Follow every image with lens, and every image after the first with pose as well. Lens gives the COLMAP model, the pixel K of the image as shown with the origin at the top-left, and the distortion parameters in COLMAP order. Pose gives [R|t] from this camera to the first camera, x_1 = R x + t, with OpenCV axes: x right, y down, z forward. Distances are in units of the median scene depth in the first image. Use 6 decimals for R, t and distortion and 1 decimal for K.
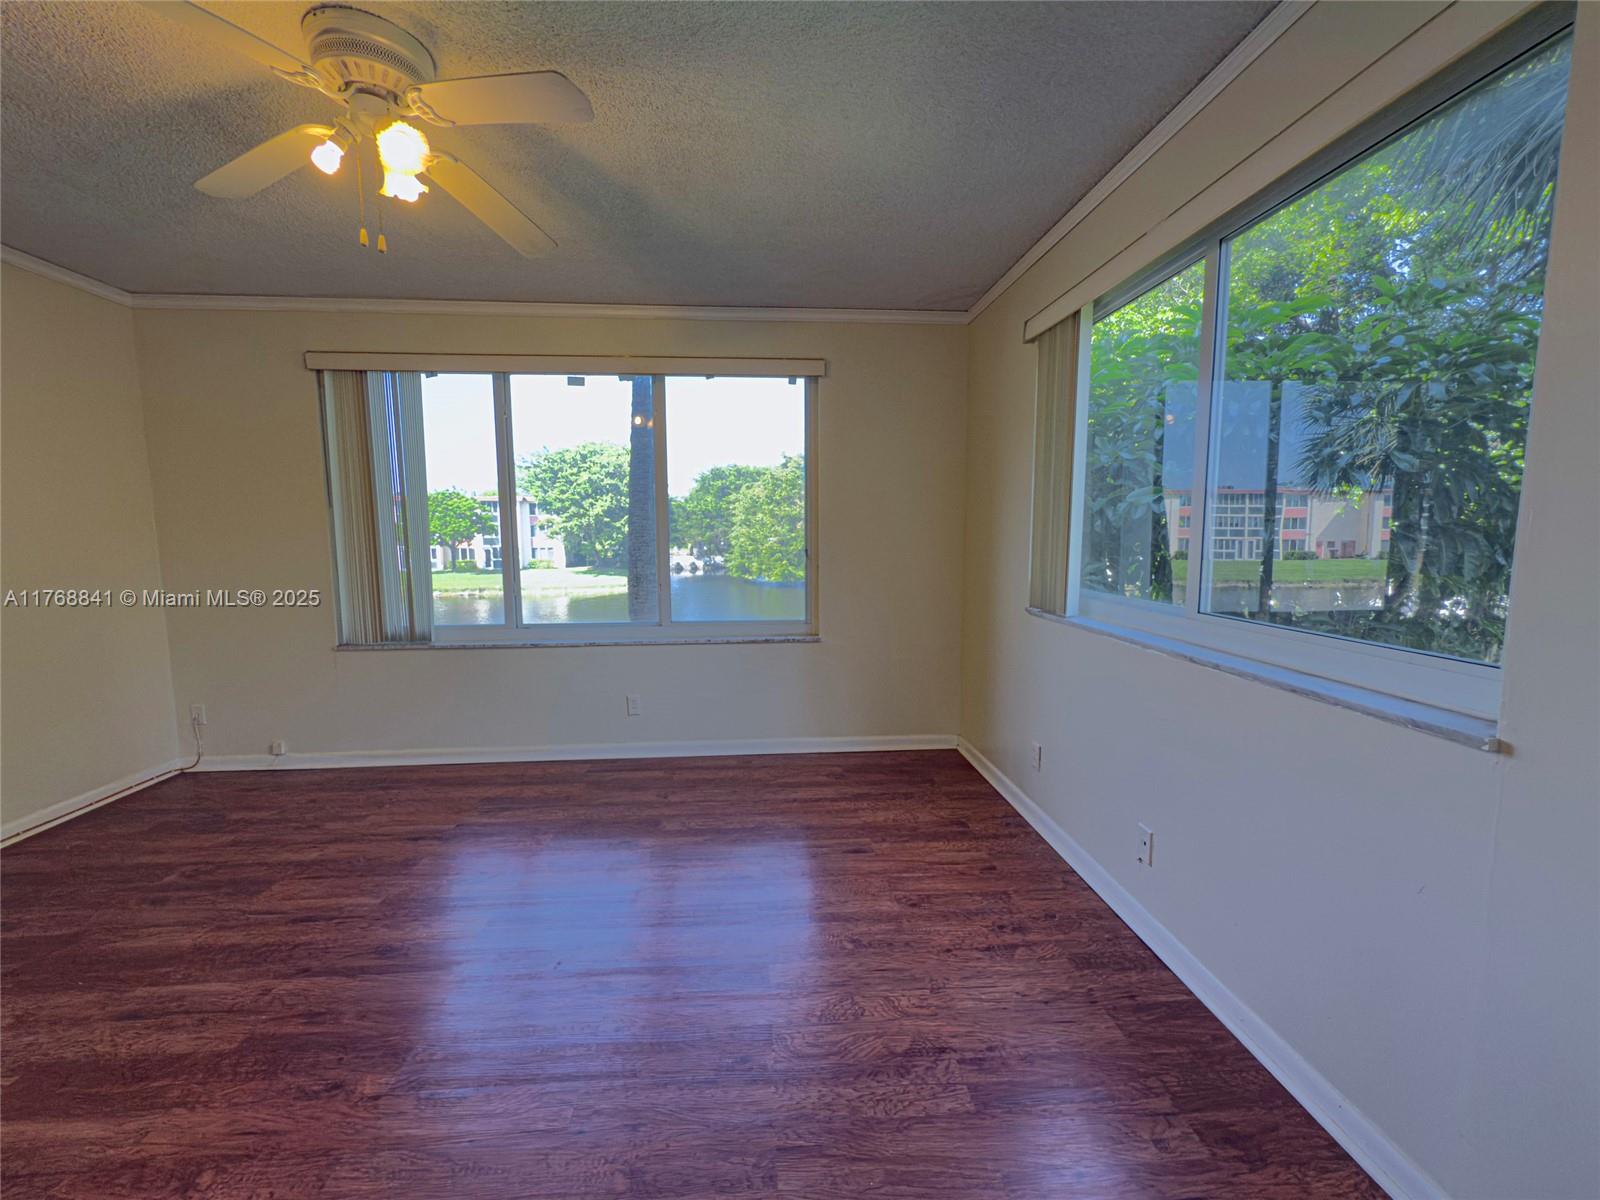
lens RADIAL K [[641.3, 0, 798.1], [0, 641.3, 599.5], [0, 0, 1]] dist [0.000860, -0.000829]
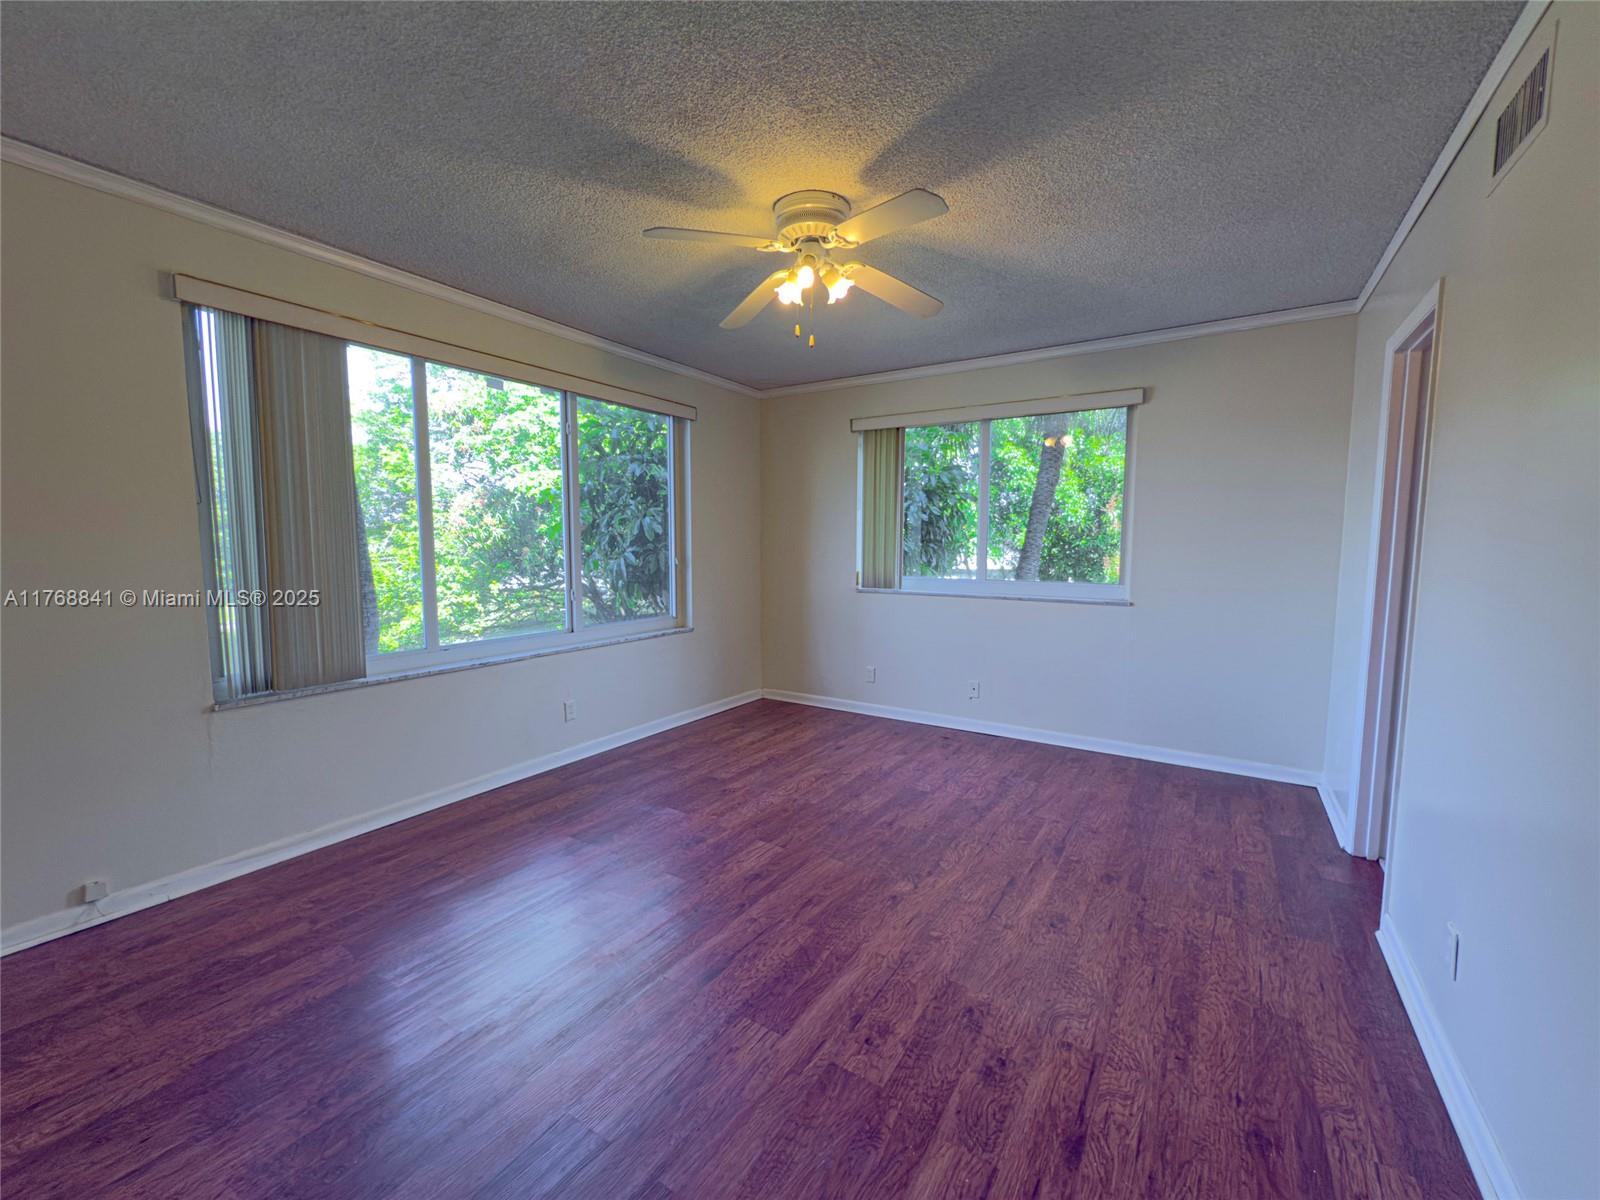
lens RADIAL K [[641.3, 0, 786.3], [0, 641.3, 599.6], [0, 0, 1]] dist [0.000860, -0.000829]
pose [[0.615656, -0.063879, 0.785421, -0.947719], [0.079029, 0.996689, 0.019114, -0.004962], [-0.784042, 0.050303, 0.618666, 0.095068]]
